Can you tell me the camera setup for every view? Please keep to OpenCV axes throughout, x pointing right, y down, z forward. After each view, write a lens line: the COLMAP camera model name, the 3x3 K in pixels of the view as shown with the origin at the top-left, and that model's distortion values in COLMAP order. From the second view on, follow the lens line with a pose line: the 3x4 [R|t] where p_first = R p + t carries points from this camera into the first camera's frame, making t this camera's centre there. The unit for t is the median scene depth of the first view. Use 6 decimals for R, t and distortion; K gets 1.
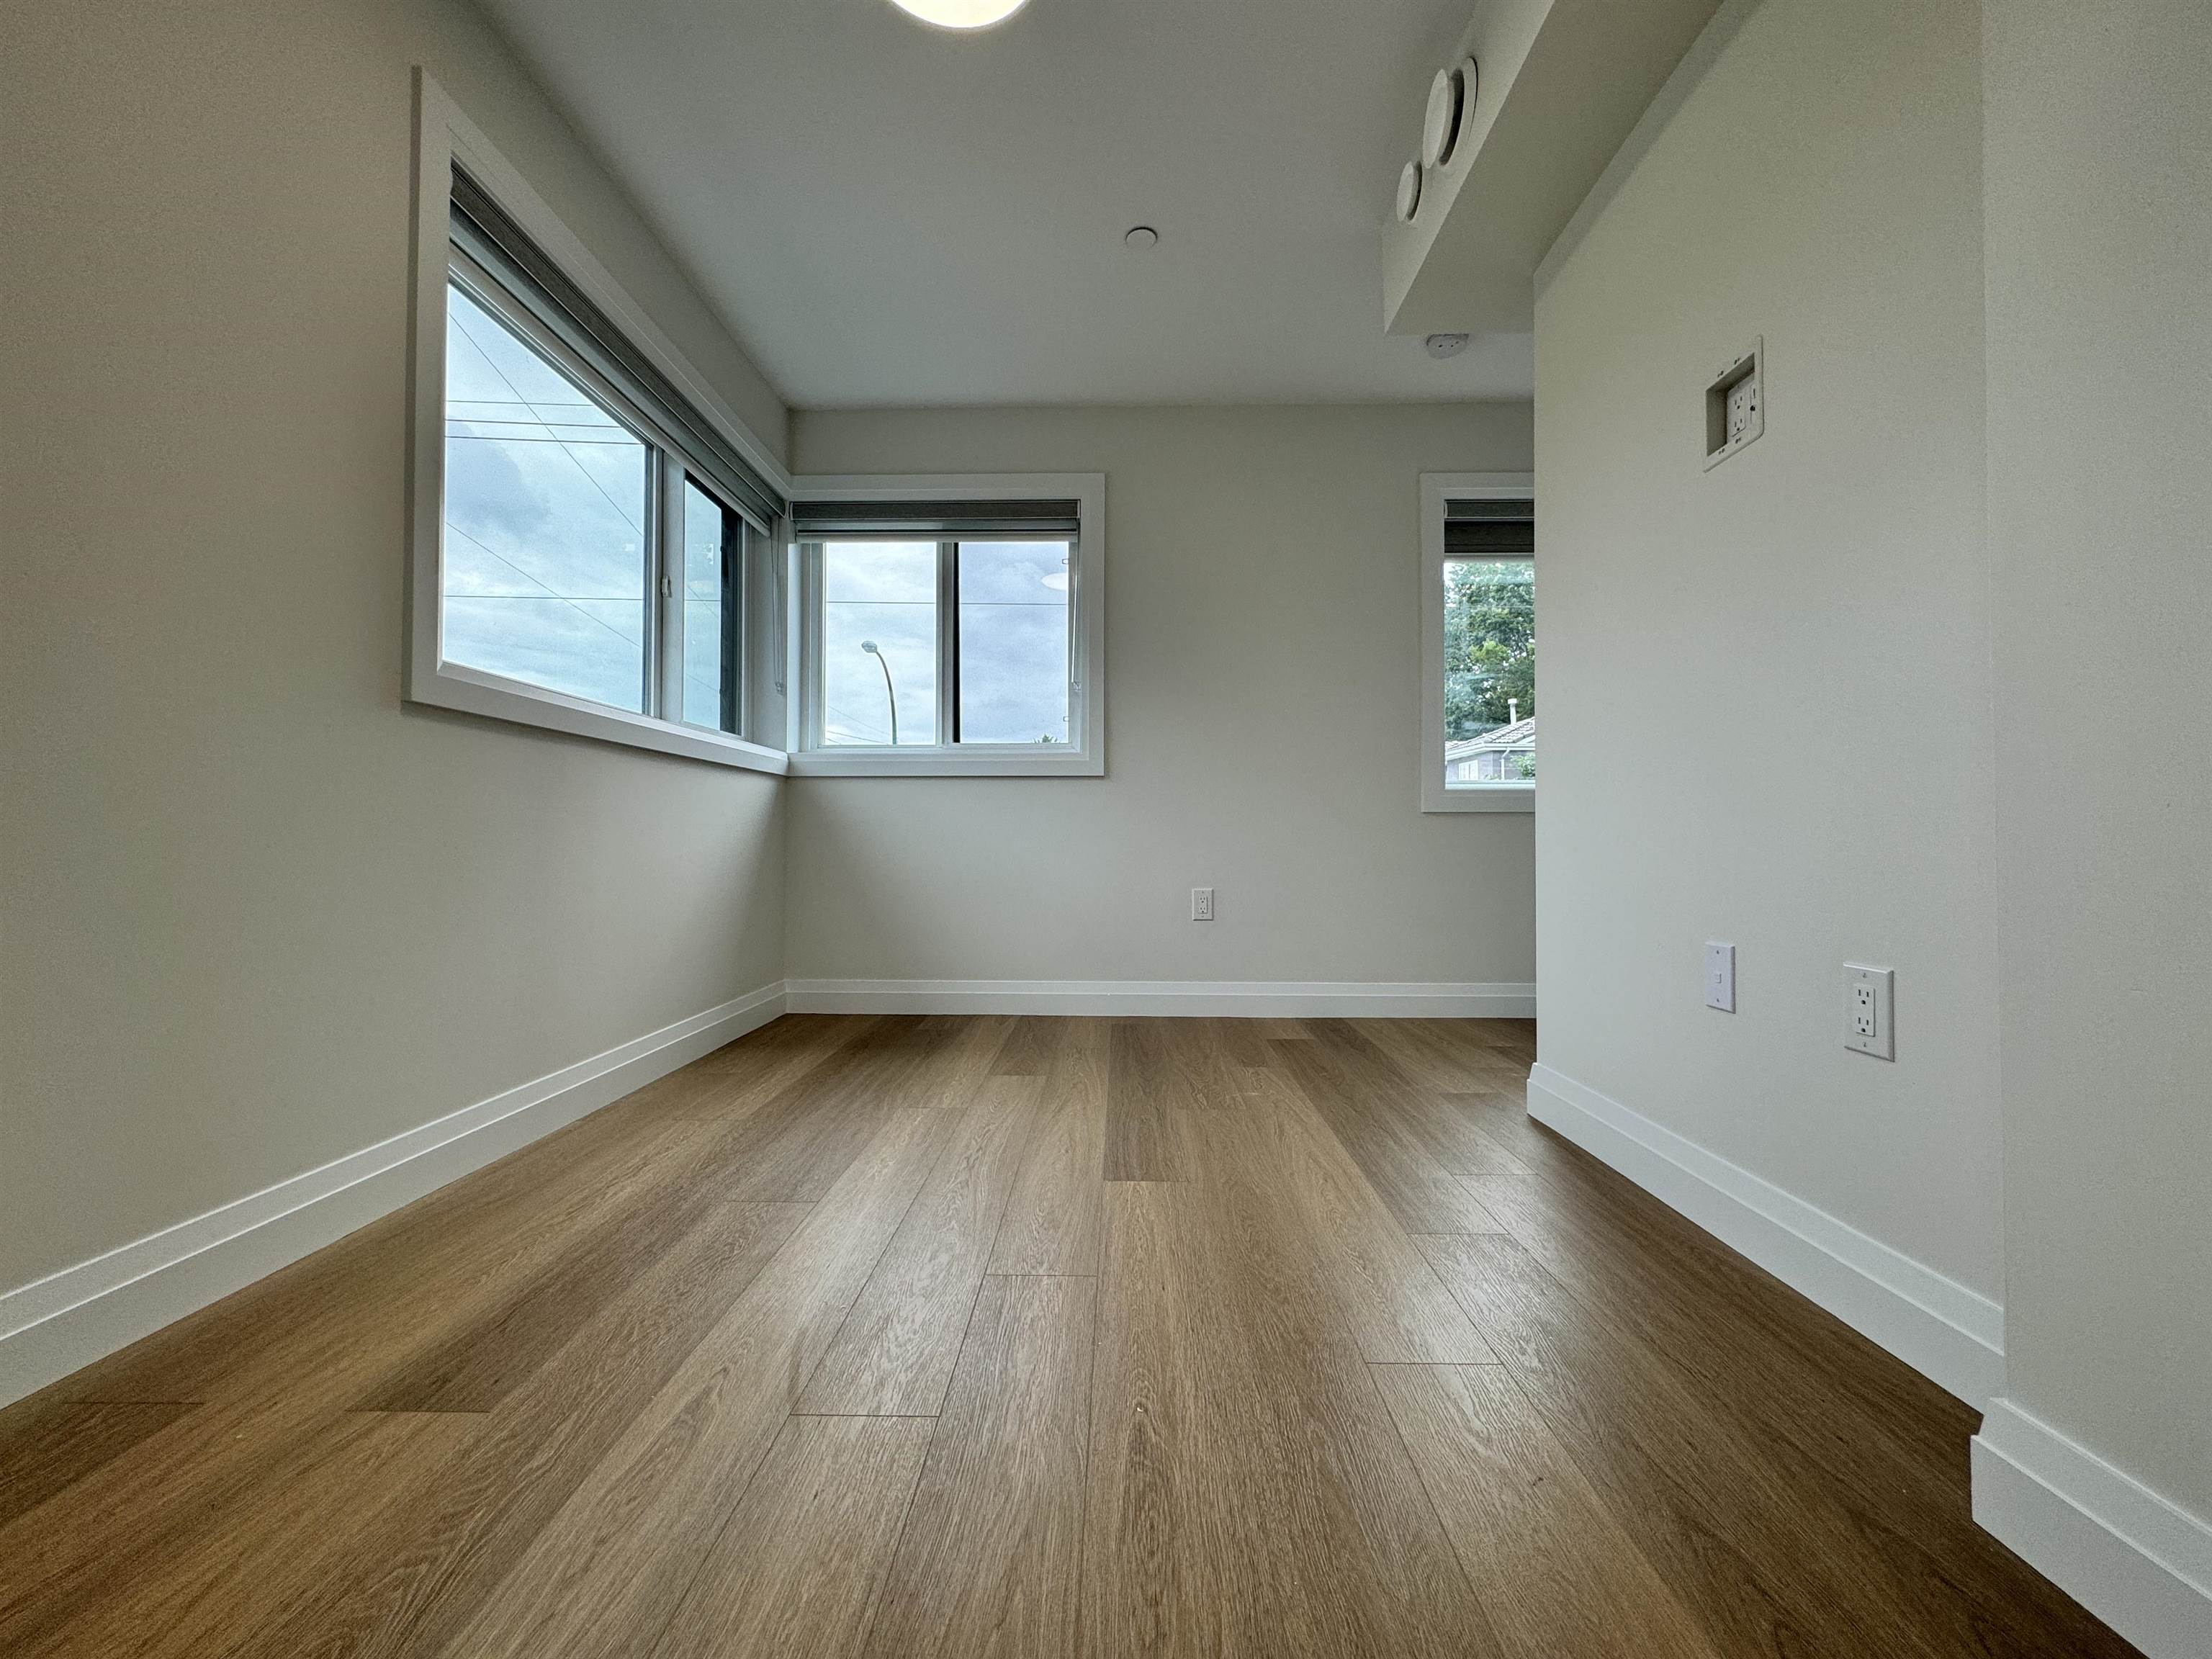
lens RADIAL K [[882.6, 0, 1103.3], [0, 882.6, 829.5], [0, 0, 1]] dist [-0.002435, 0.000391]
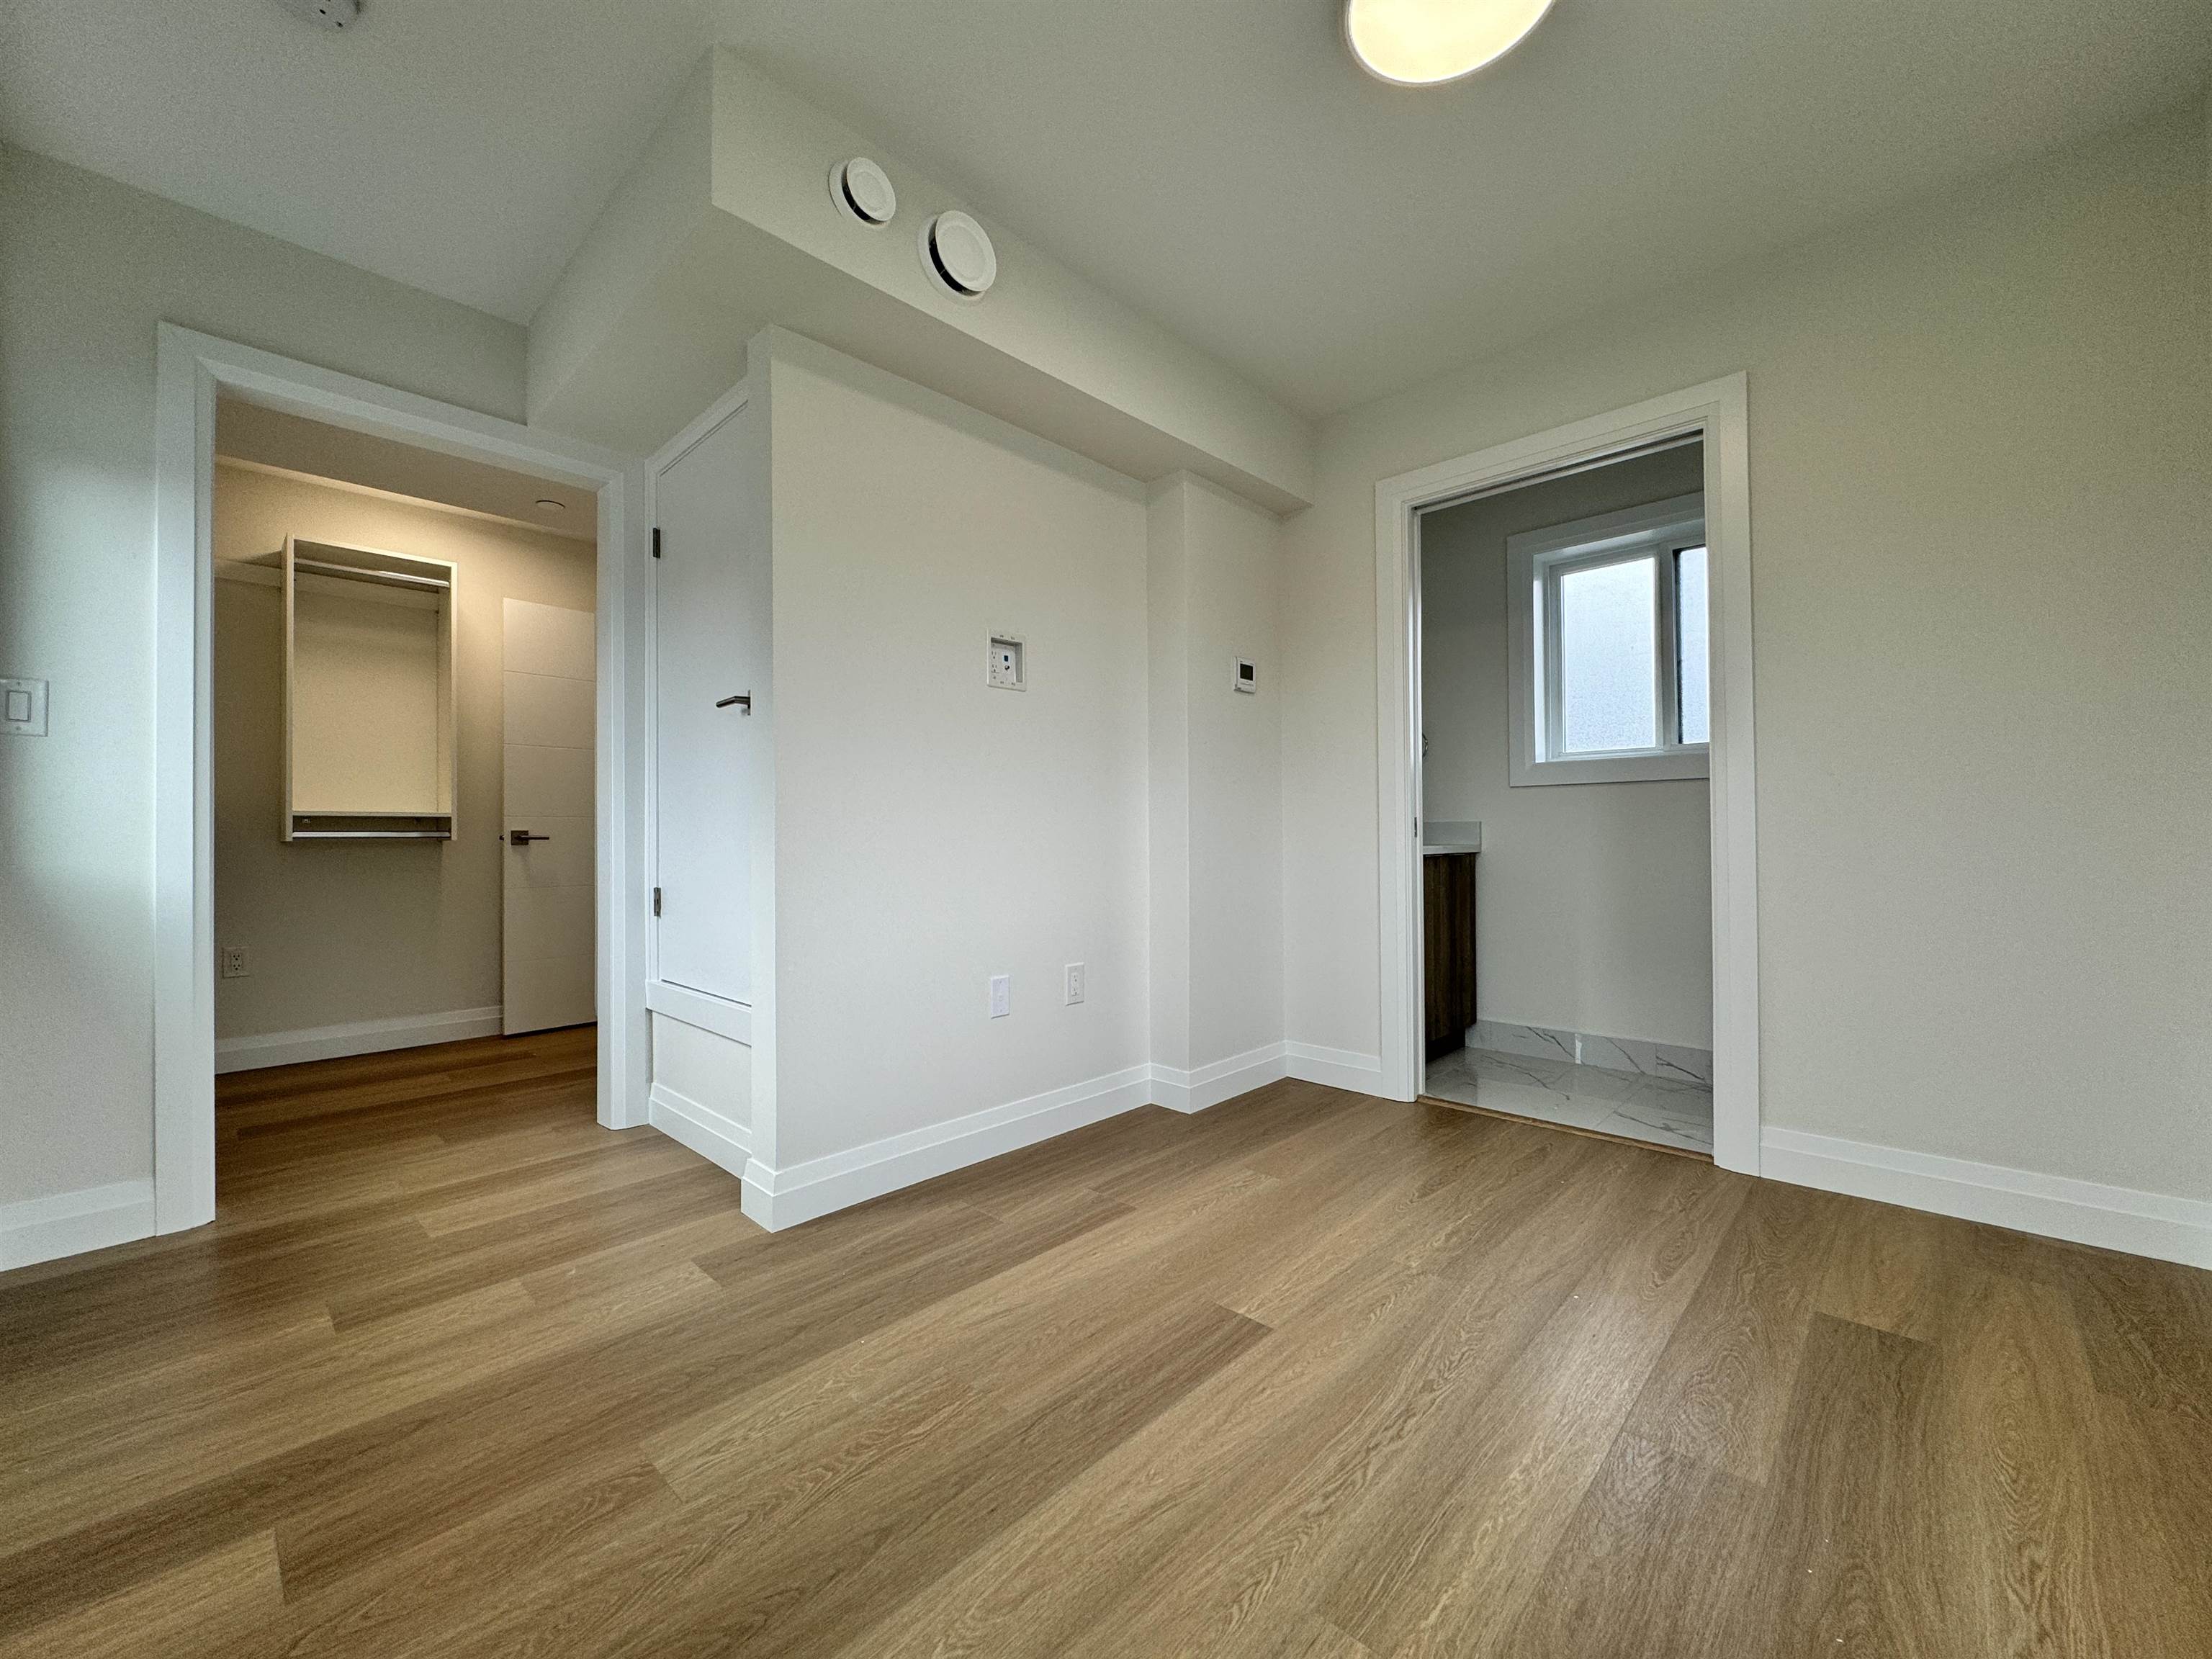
lens RADIAL K [[882.6, 0, 1103.3], [0, 882.6, 829.5], [0, 0, 1]] dist [-0.002435, 0.000391]
pose [[-0.739189, 0.013965, 0.673353, -0.476878], [-0.002917, 0.999709, -0.023936, -0.092970], [-0.673491, -0.019657, -0.738934, 1.757083]]
